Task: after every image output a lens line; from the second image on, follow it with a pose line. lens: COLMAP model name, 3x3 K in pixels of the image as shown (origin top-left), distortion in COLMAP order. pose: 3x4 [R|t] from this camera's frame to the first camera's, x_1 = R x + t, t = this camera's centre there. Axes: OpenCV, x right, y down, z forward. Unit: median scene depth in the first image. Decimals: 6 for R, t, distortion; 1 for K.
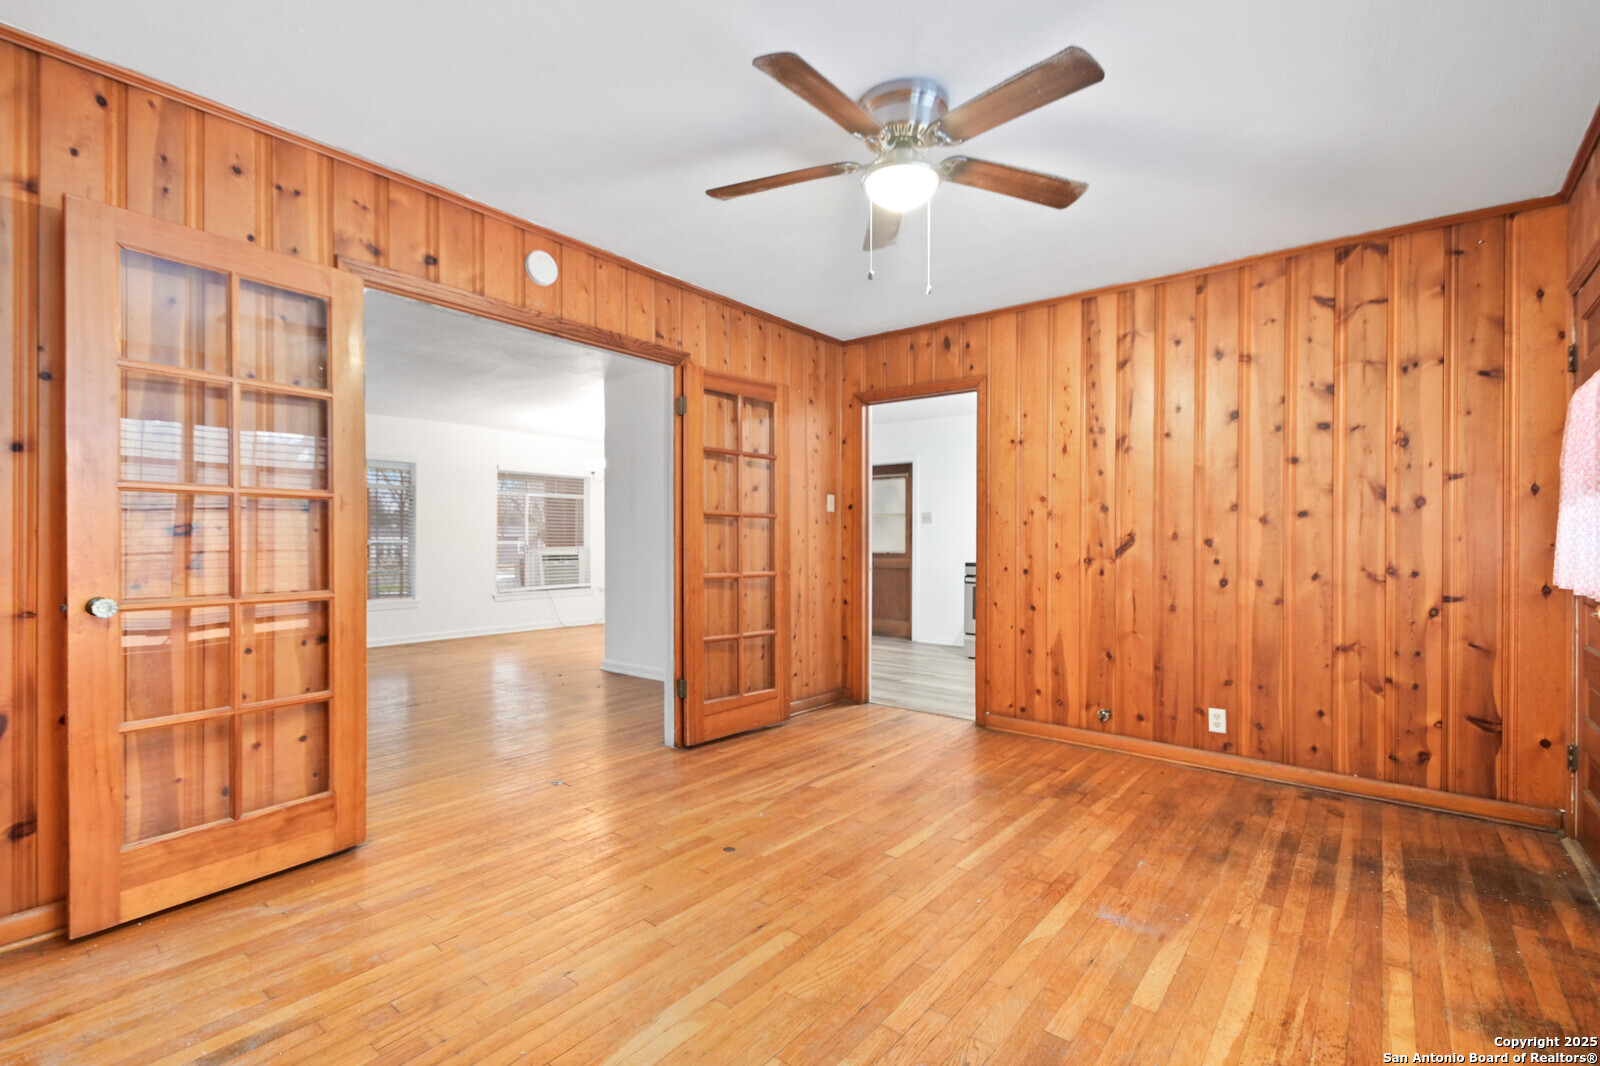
lens RADIAL K [[718.4, 0, 795.7], [0, 718.4, 551.1], [0, 0, 1]] dist [0.014010, -0.020264]
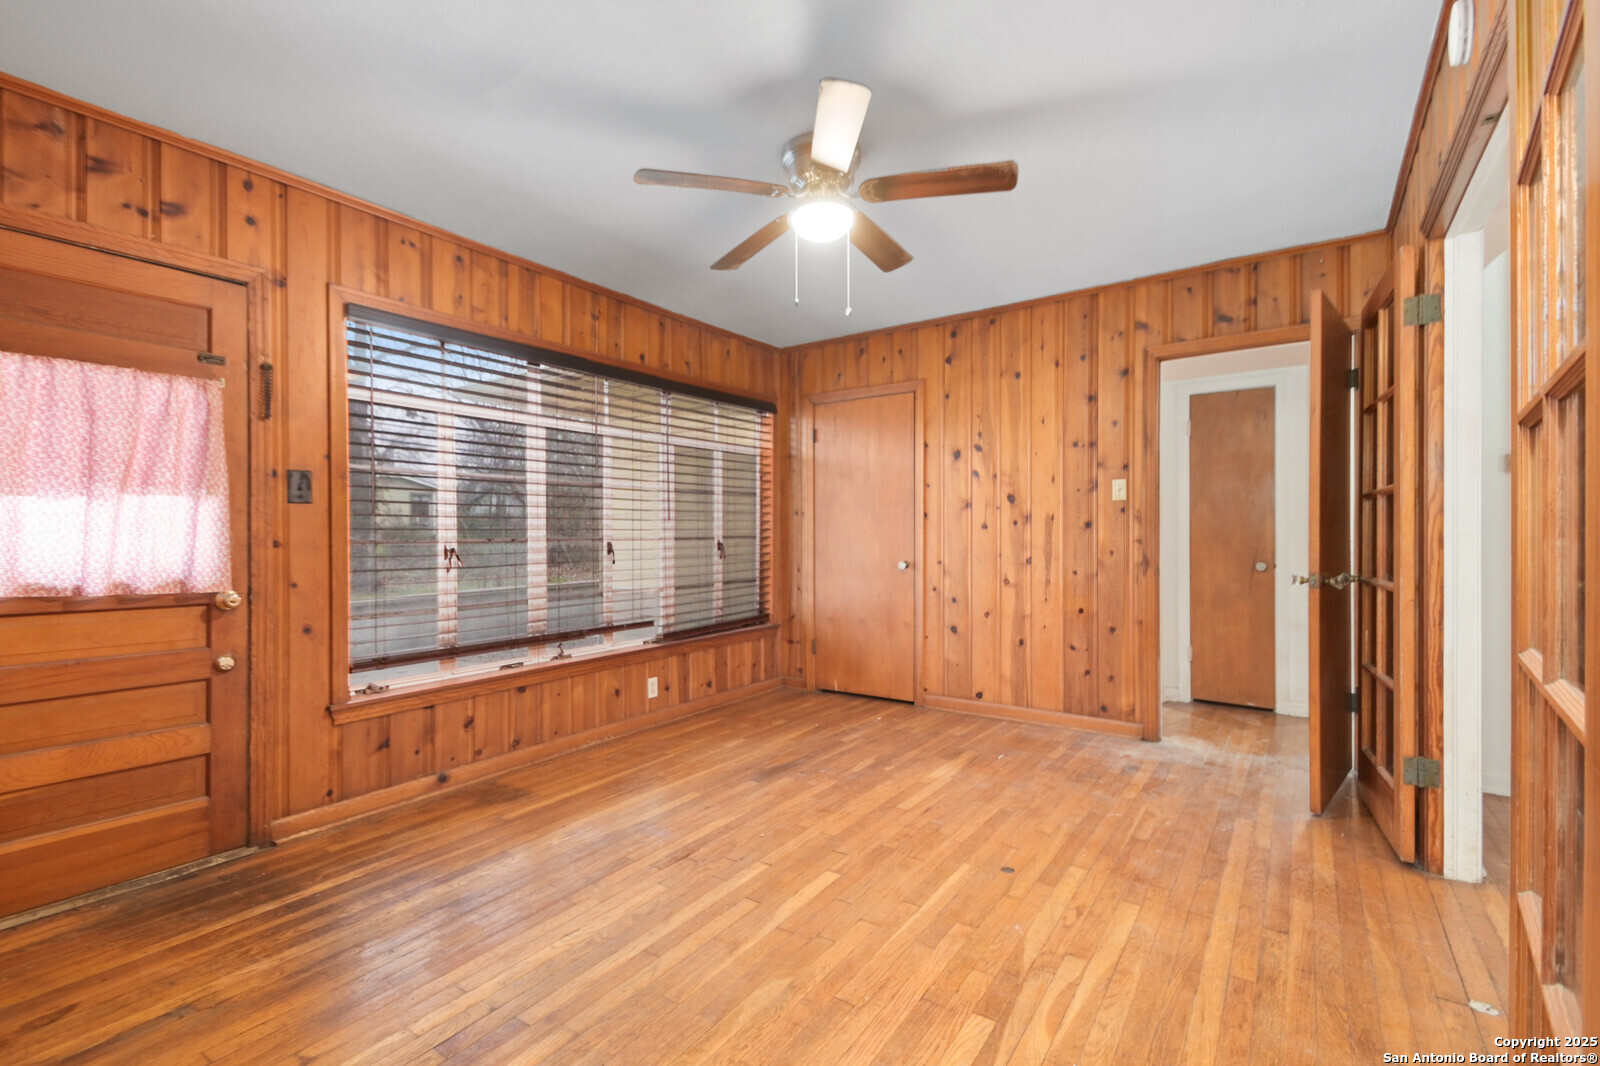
lens RADIAL K [[731.1, 0, 799.4], [0, 731.1, 543.7], [0, 0, 1]] dist [0.034666, -0.022884]
pose [[-0.997031, 0.004305, -0.076880, 0.235303], [0.003185, 0.999887, 0.014676, -0.017685], [0.076934, 0.014387, -0.996932, 1.840507]]
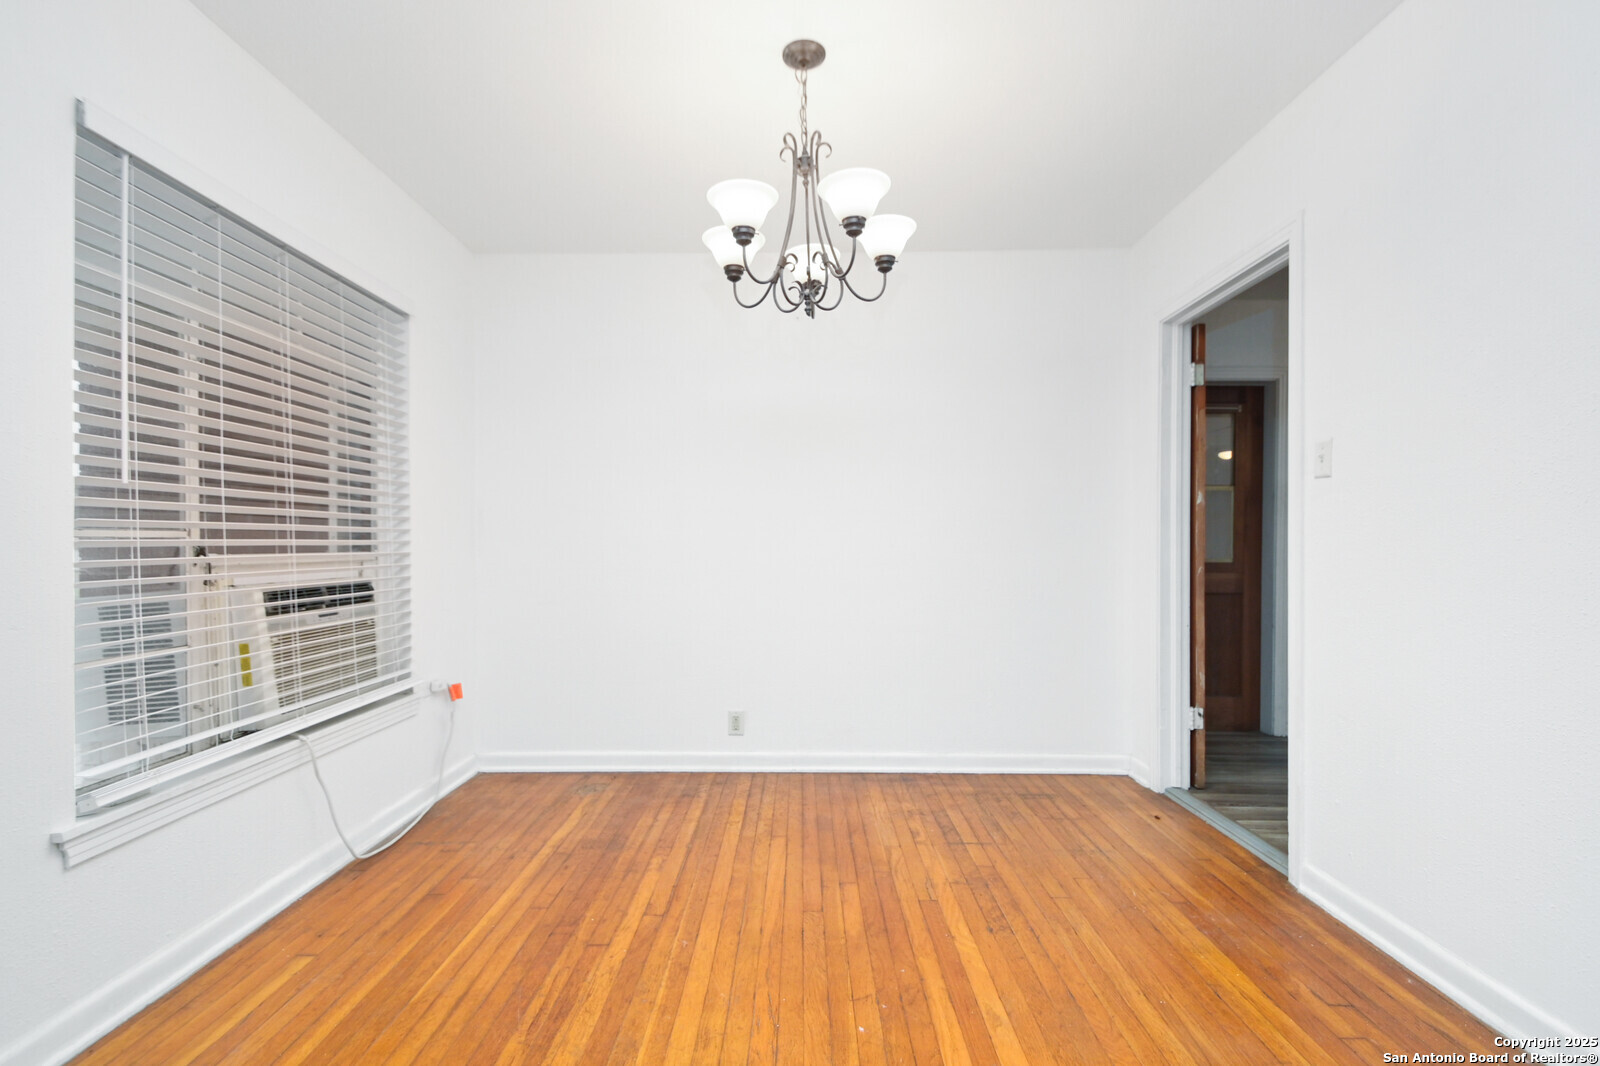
lens RADIAL K [[718.4, 0, 795.7], [0, 718.4, 551.1], [0, 0, 1]] dist [0.014010, -0.020264]
pose [[0.788719, -0.002394, 0.614749, -1.211491], [0.003972, 0.999991, -0.001203, -0.020695], [-0.614740, 0.003391, 0.788722, 2.398297]]
